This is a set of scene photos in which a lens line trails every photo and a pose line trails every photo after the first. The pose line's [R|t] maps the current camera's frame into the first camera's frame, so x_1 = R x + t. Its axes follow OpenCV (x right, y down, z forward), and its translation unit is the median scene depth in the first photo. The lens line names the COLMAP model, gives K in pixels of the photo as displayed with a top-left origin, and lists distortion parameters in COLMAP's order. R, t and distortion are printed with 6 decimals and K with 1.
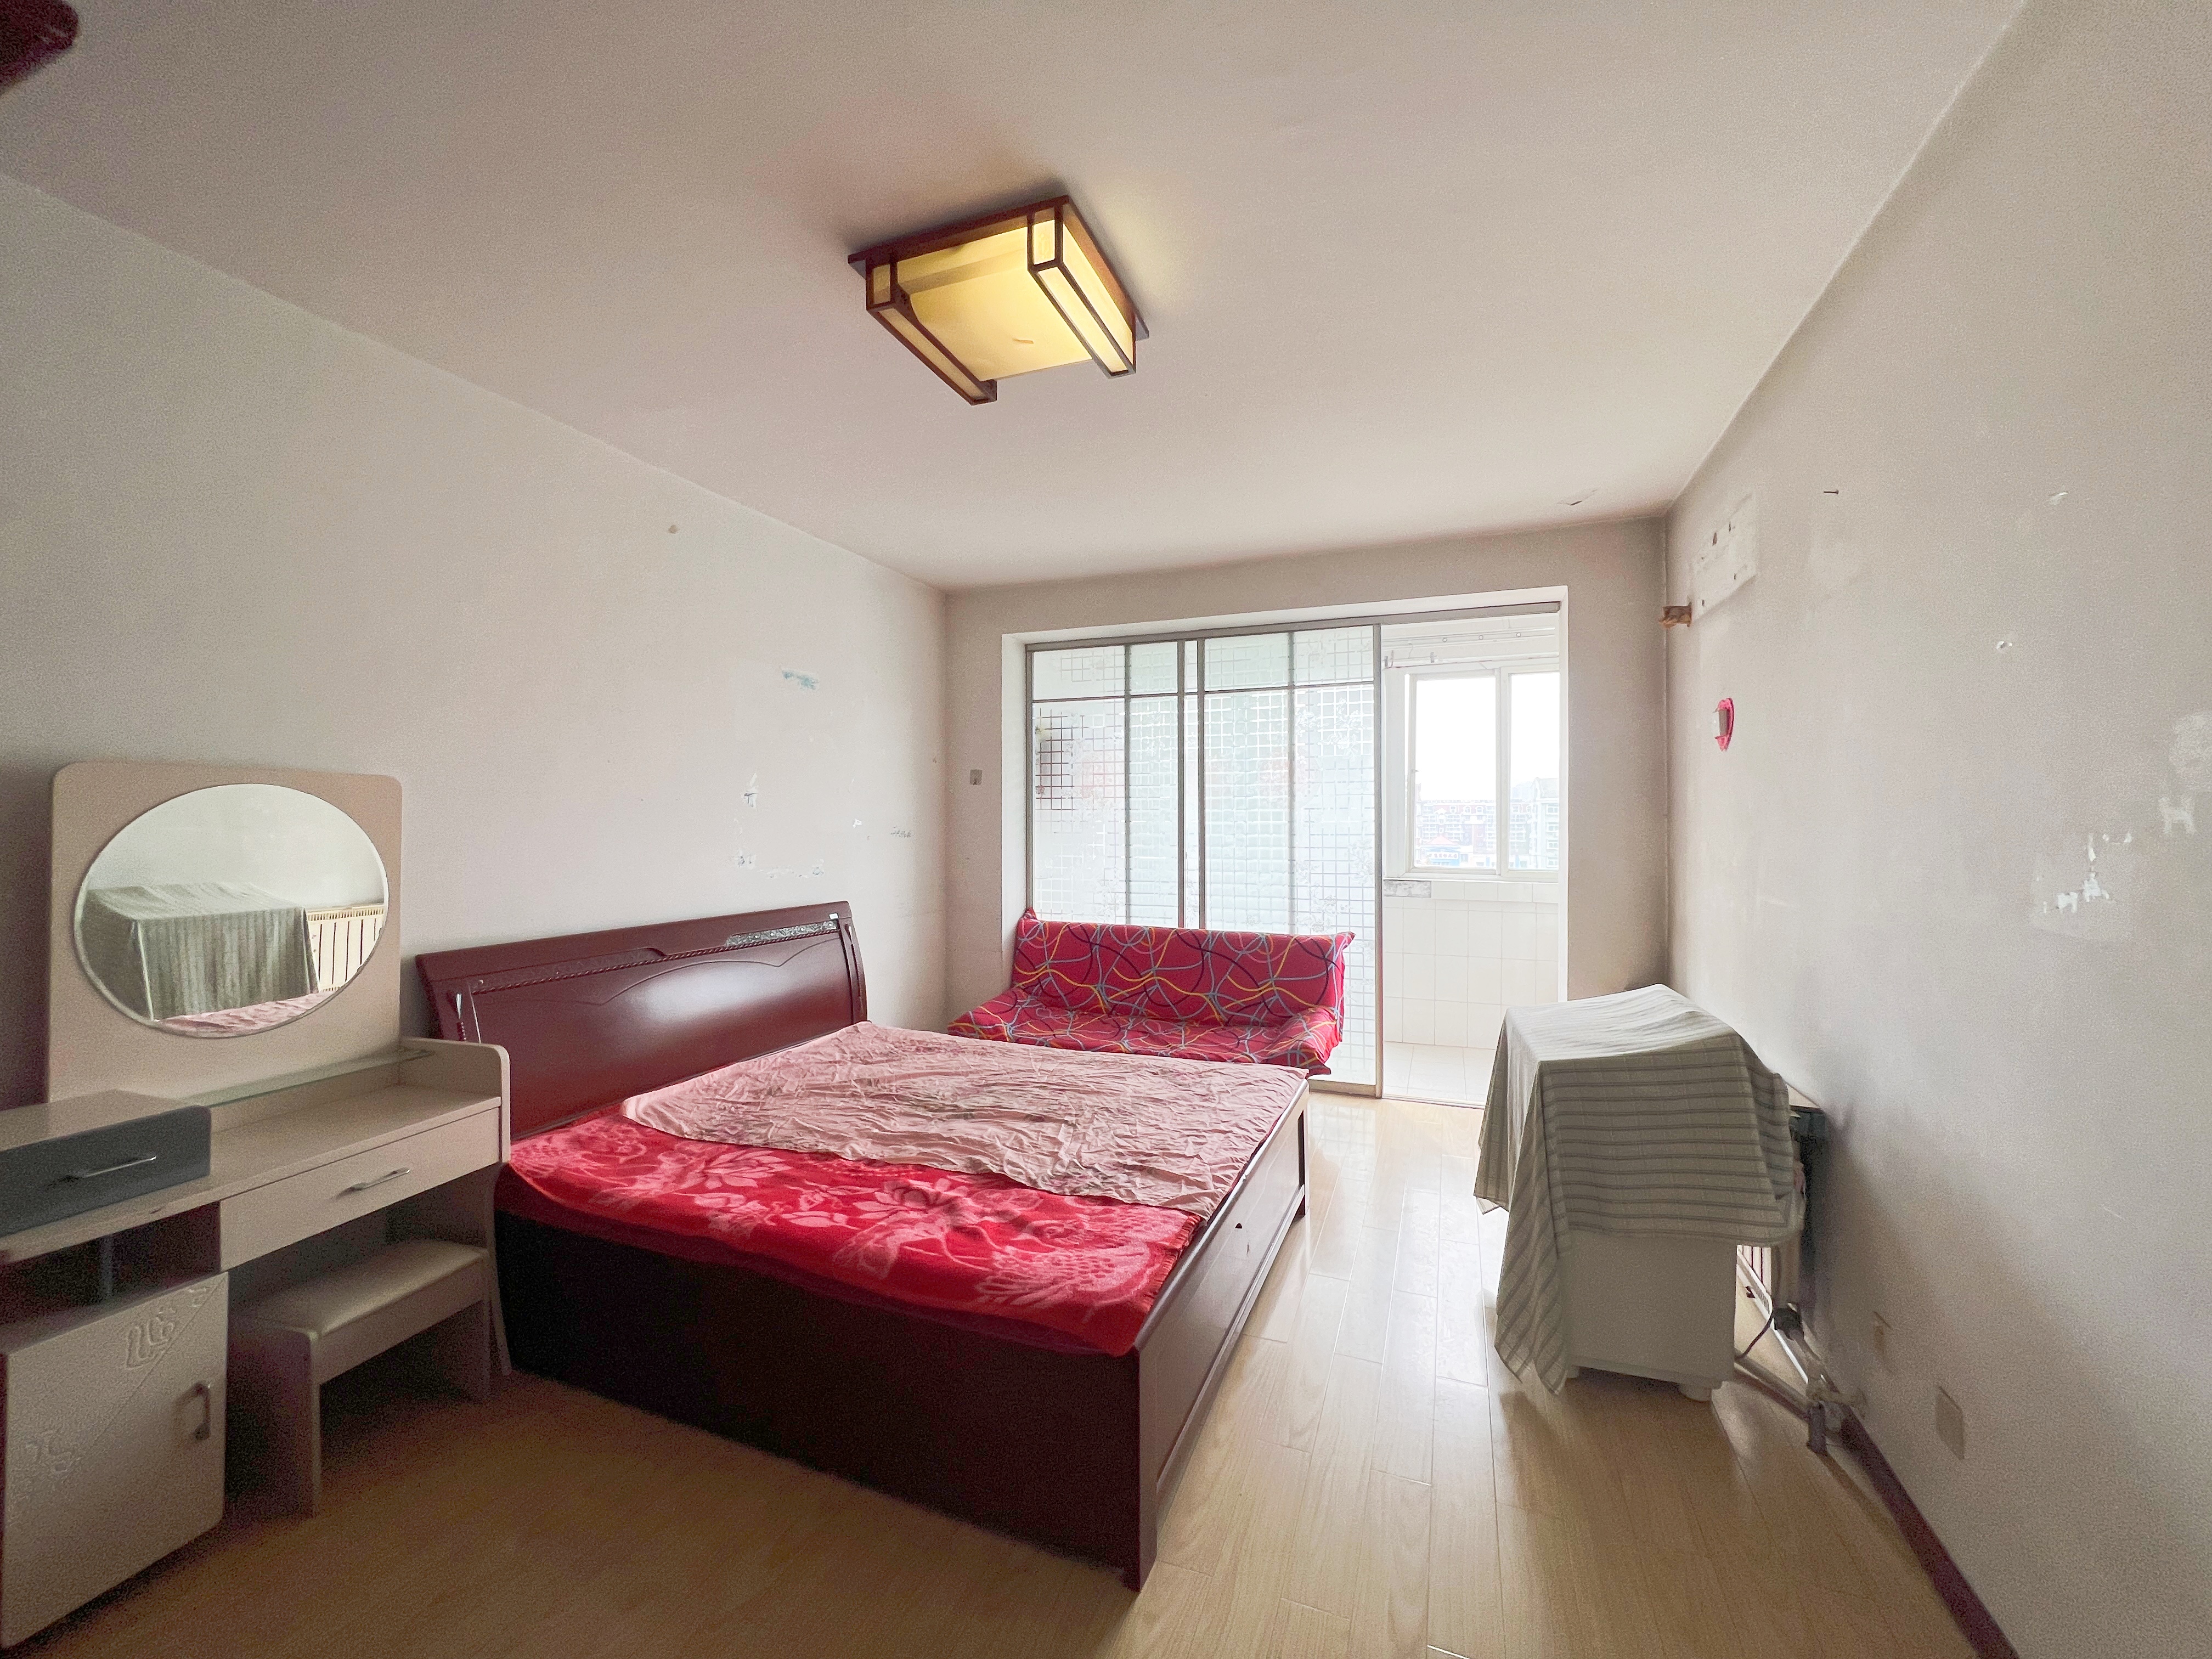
lens RADIAL K [[874.8, 0, 1106.0], [0, 874.8, 829.5], [0, 0, 1]] dist [-0.000158, 0.000028]
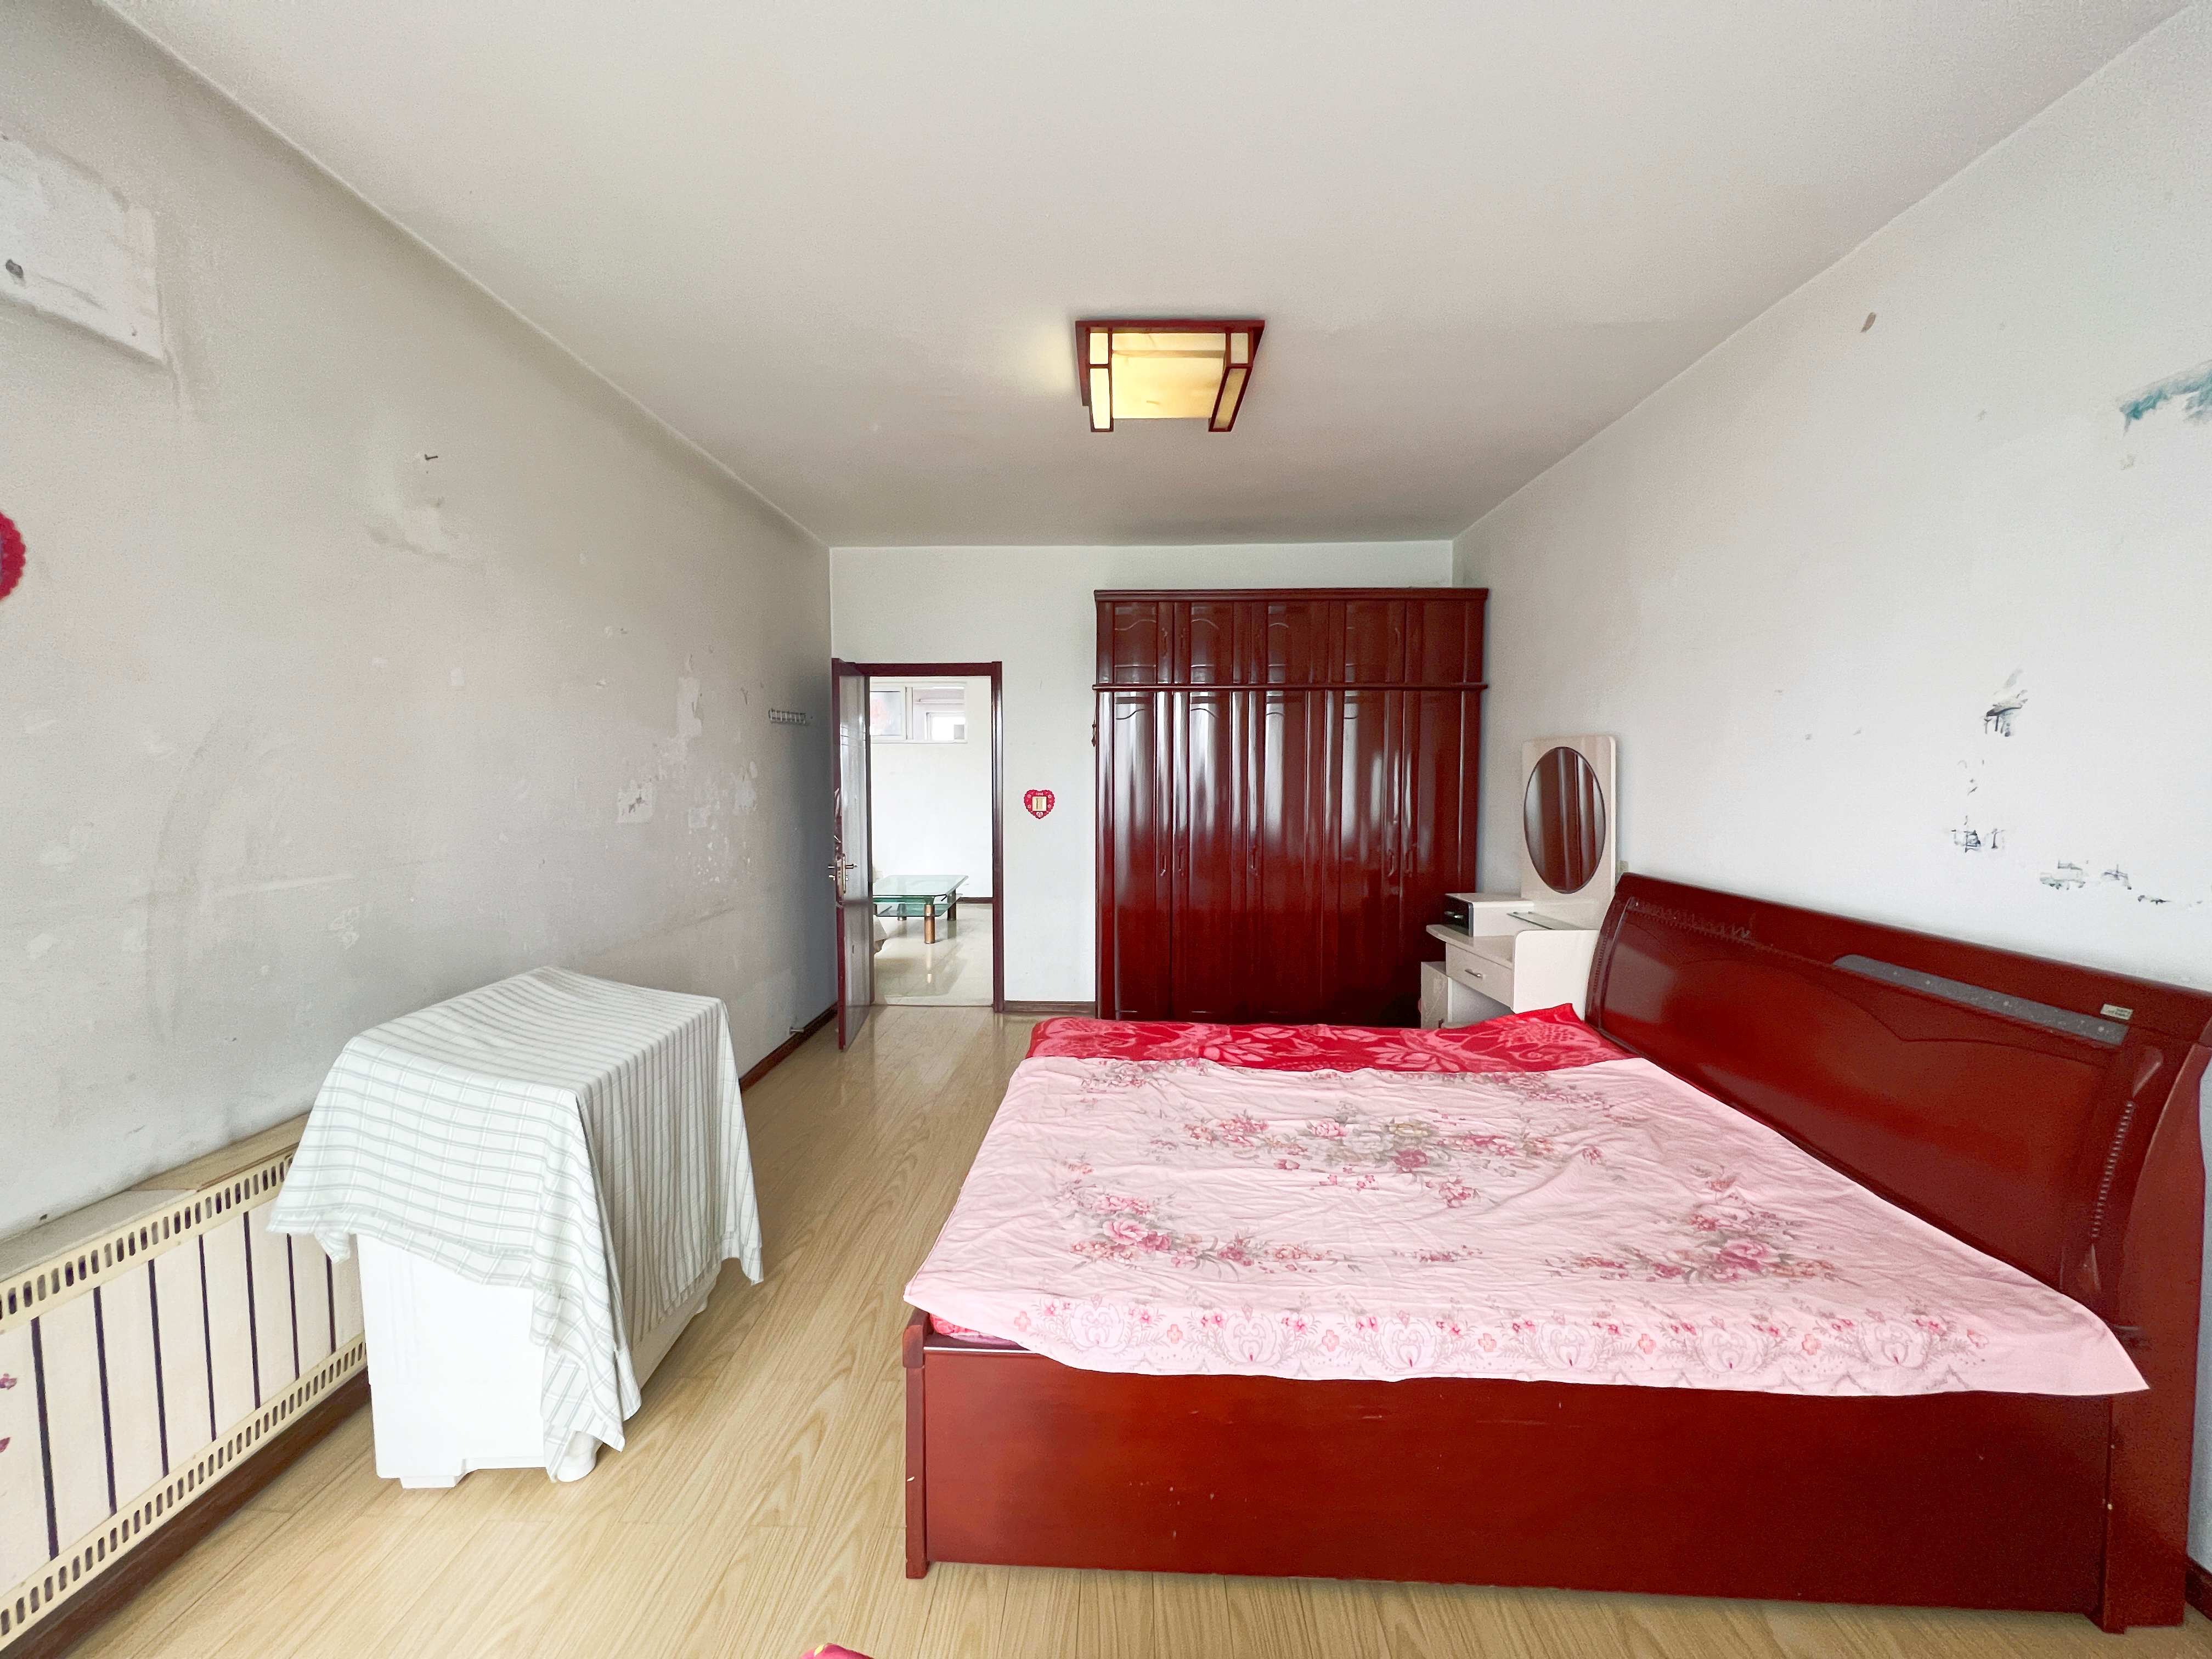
lens RADIAL K [[874.8, 0, 1106.0], [0, 874.8, 829.5], [0, 0, 1]] dist [-0.000158, 0.000028]
pose [[-0.942091, 0.025472, -0.334387, 0.414423], [0.002442, 0.997606, 0.069112, -0.013155], [0.335347, 0.064294, -0.939898, 2.178221]]
